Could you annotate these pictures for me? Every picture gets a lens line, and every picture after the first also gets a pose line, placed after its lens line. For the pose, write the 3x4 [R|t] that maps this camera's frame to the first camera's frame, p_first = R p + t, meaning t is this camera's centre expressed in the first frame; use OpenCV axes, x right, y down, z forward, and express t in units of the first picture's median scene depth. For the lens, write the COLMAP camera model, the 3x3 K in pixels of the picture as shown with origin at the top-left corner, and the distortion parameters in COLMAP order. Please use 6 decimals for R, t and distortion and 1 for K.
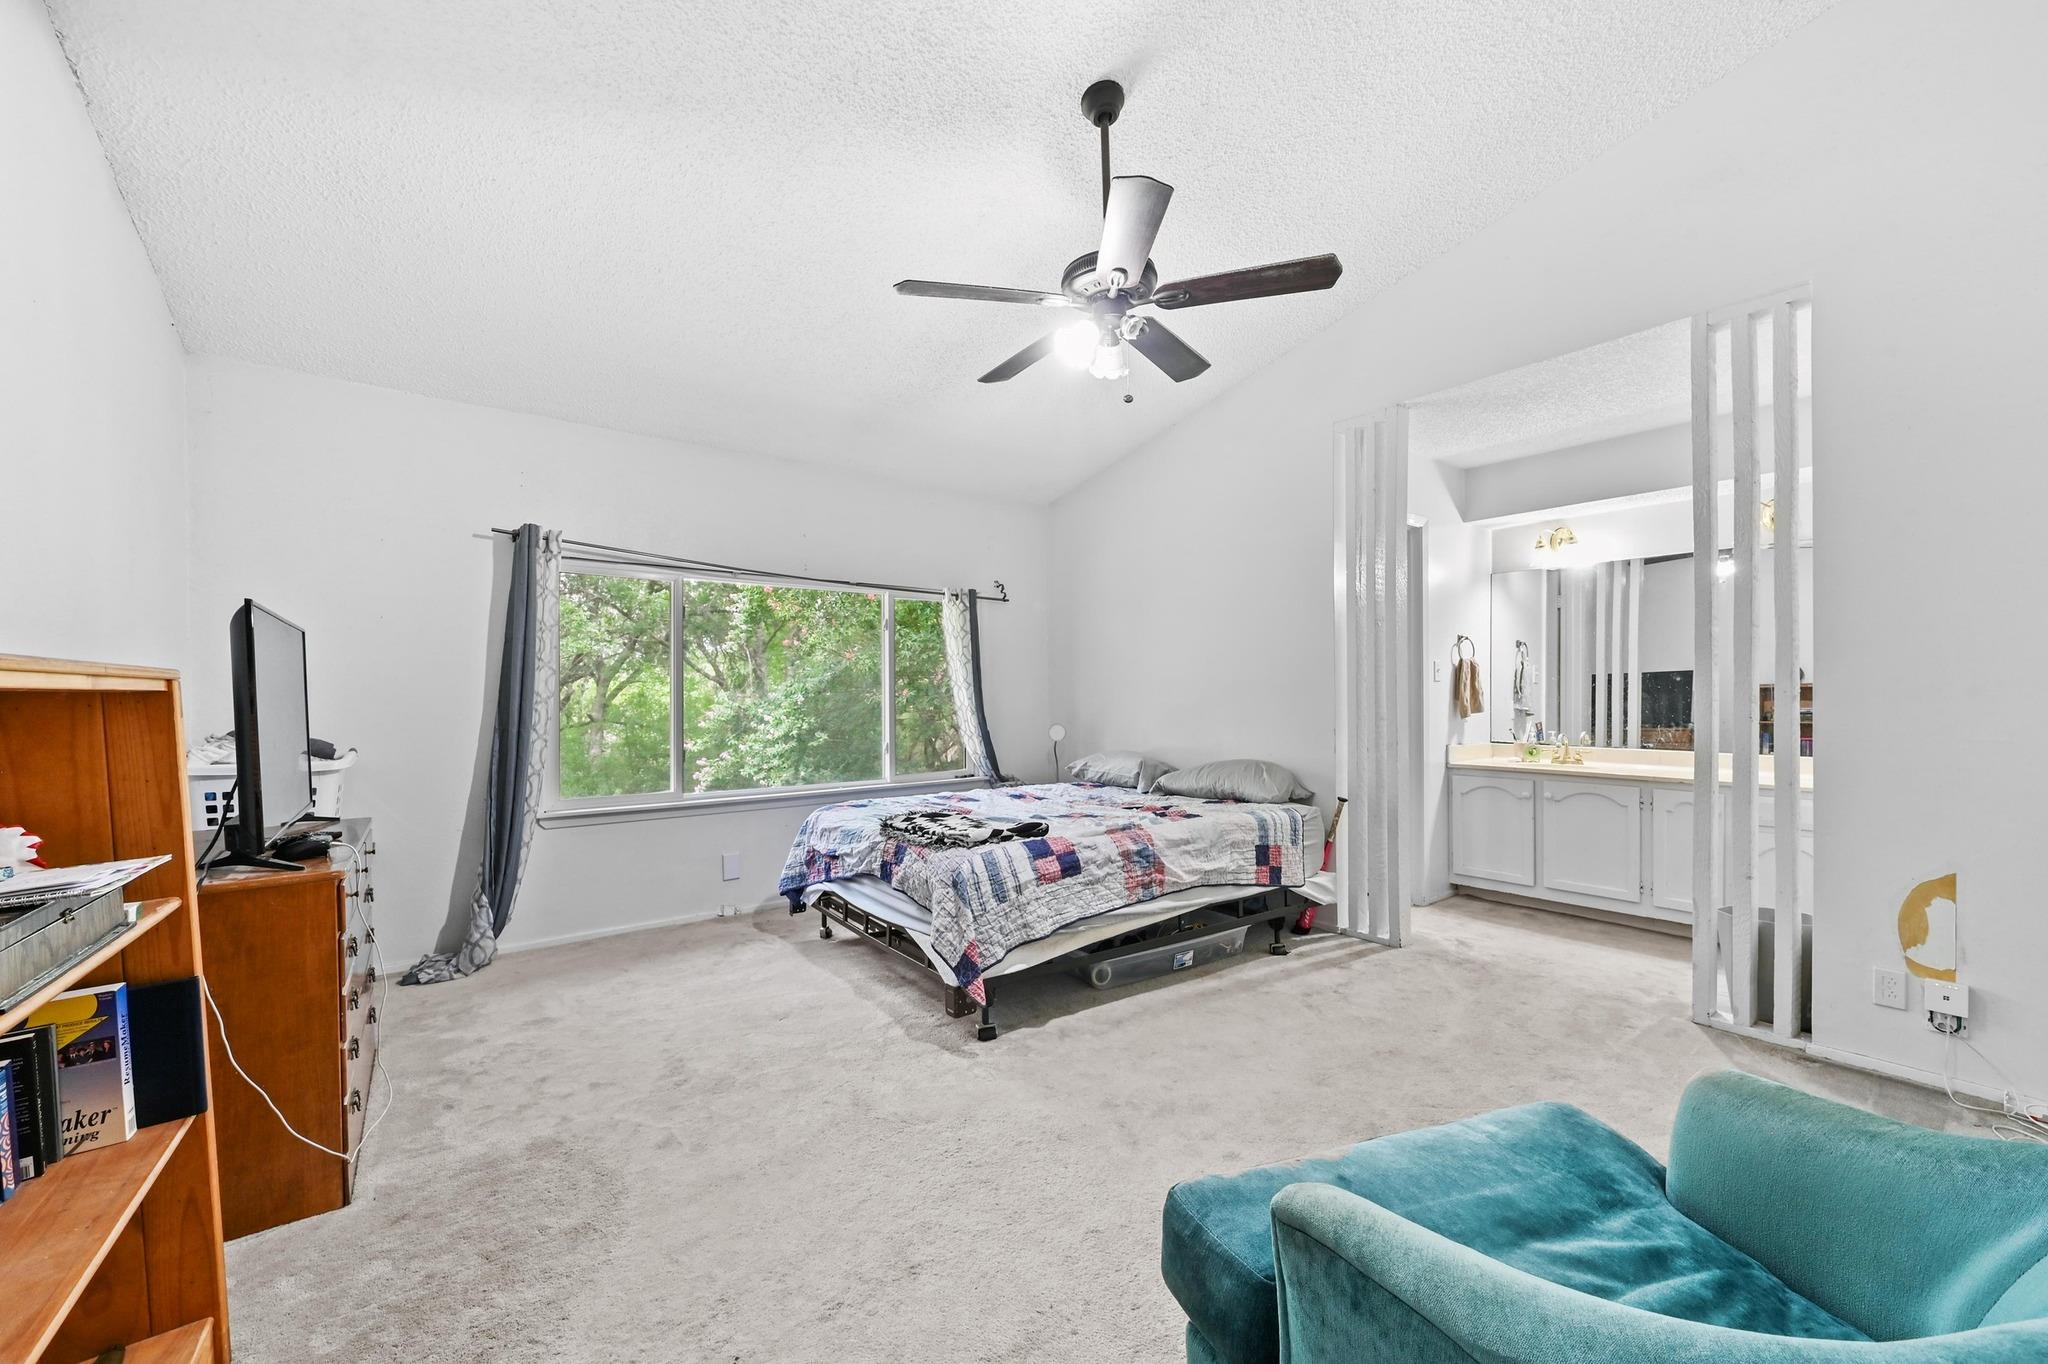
lens RADIAL K [[810.2, 0, 1024.5], [0, 810.2, 677.0], [0, 0, 1]] dist [-0.004584, 0.000817]
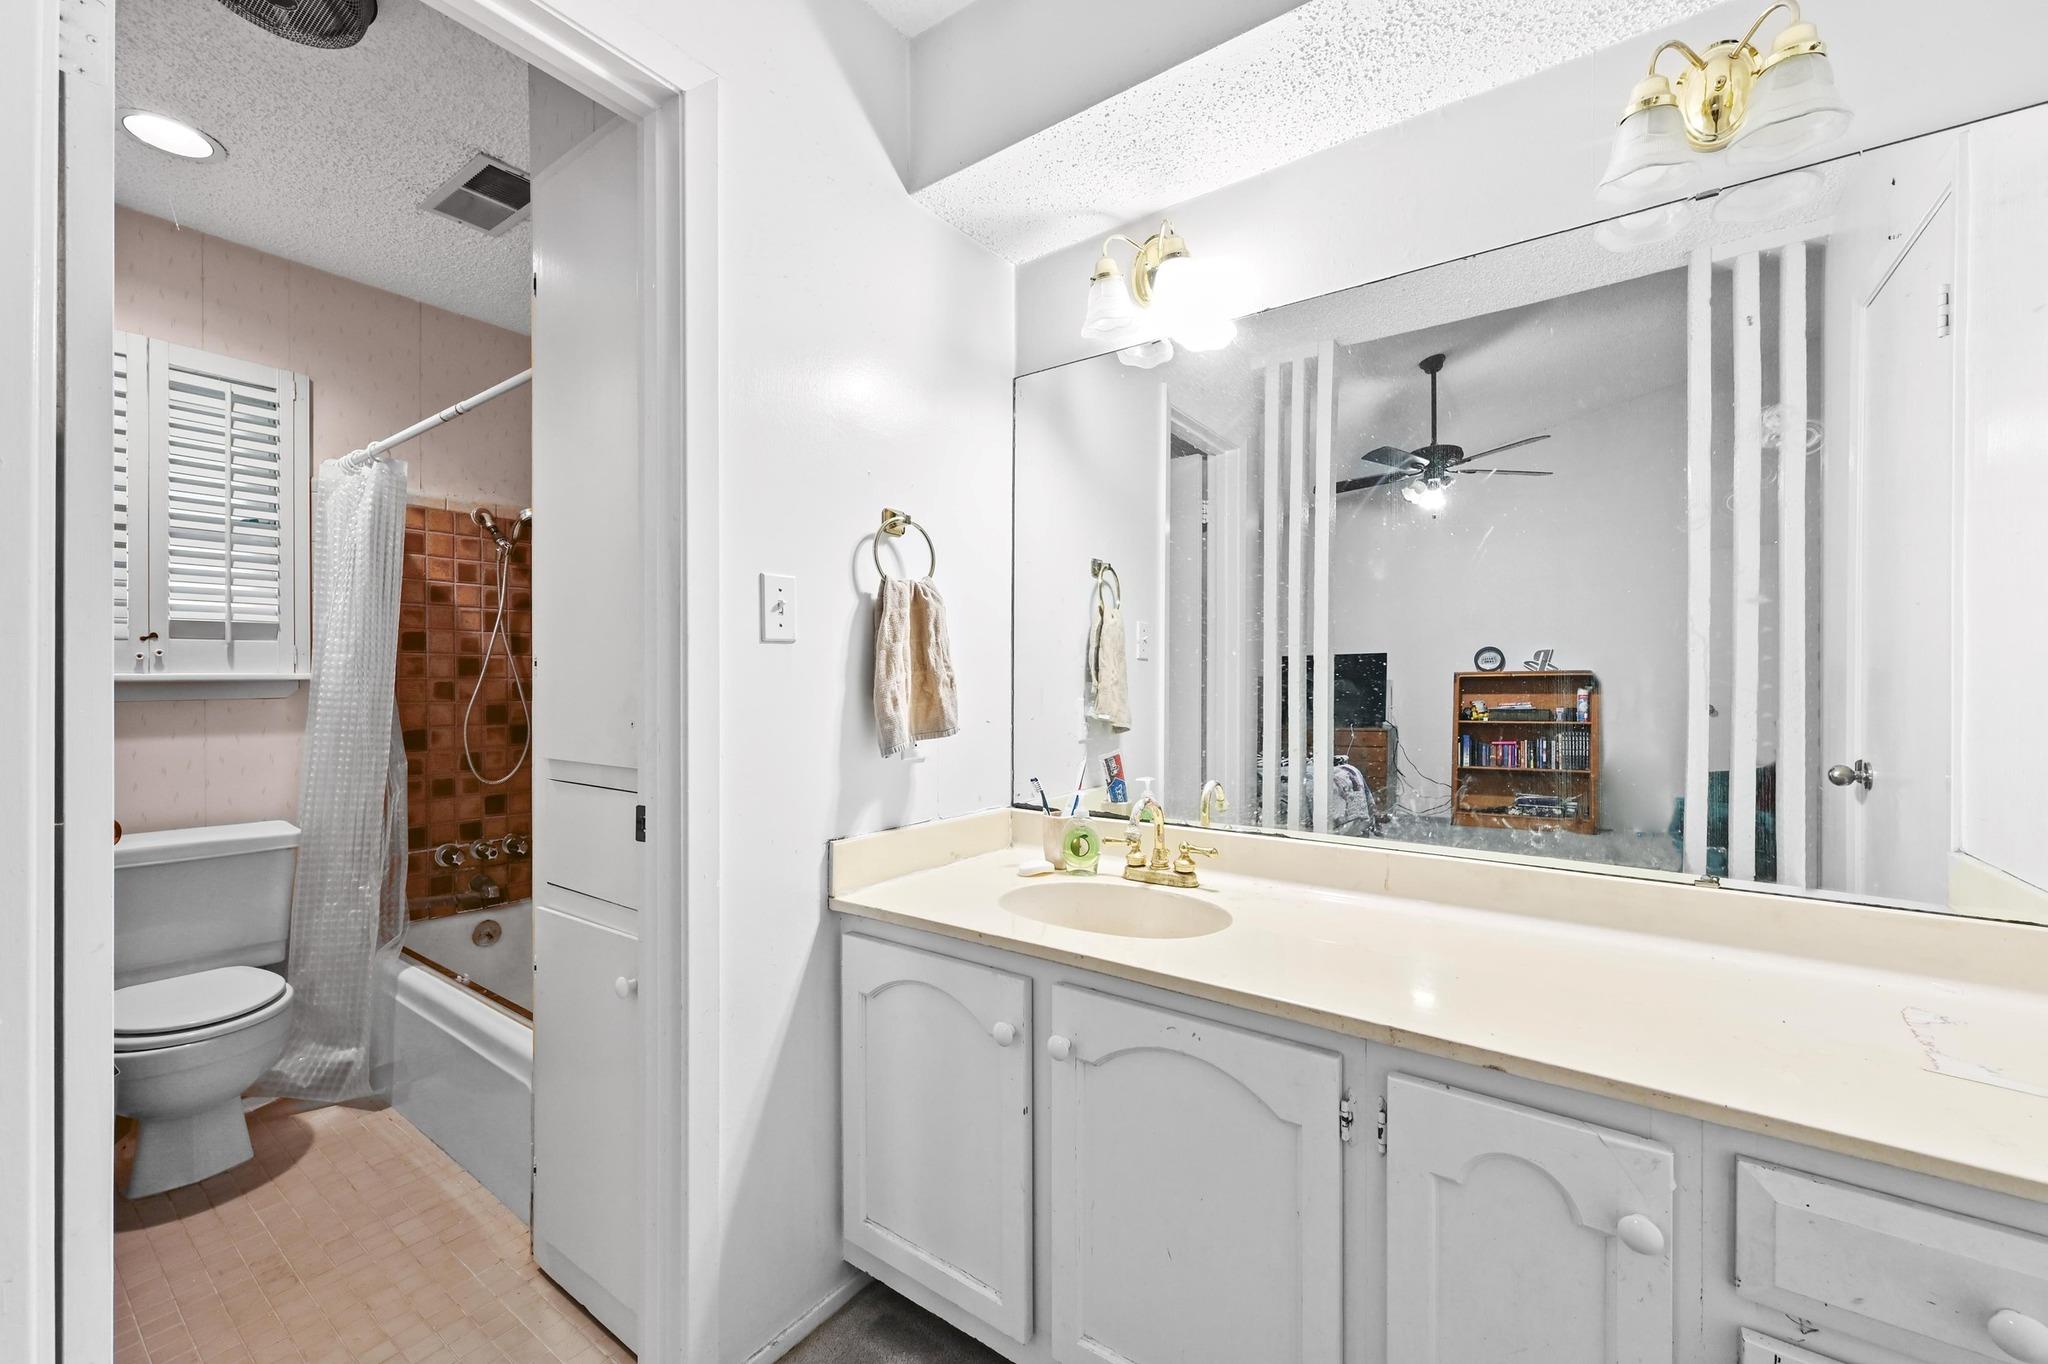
lens RADIAL K [[810.2, 0, 1023.5], [0, 810.2, 682.6], [0, 0, 1]] dist [-0.004584, 0.000817]
pose [[0.956428, -0.000413, 0.291968, 0.493622], [-0.007045, 0.999675, 0.024491, 0.011631], [-0.291884, -0.025481, 0.956114, 0.658514]]
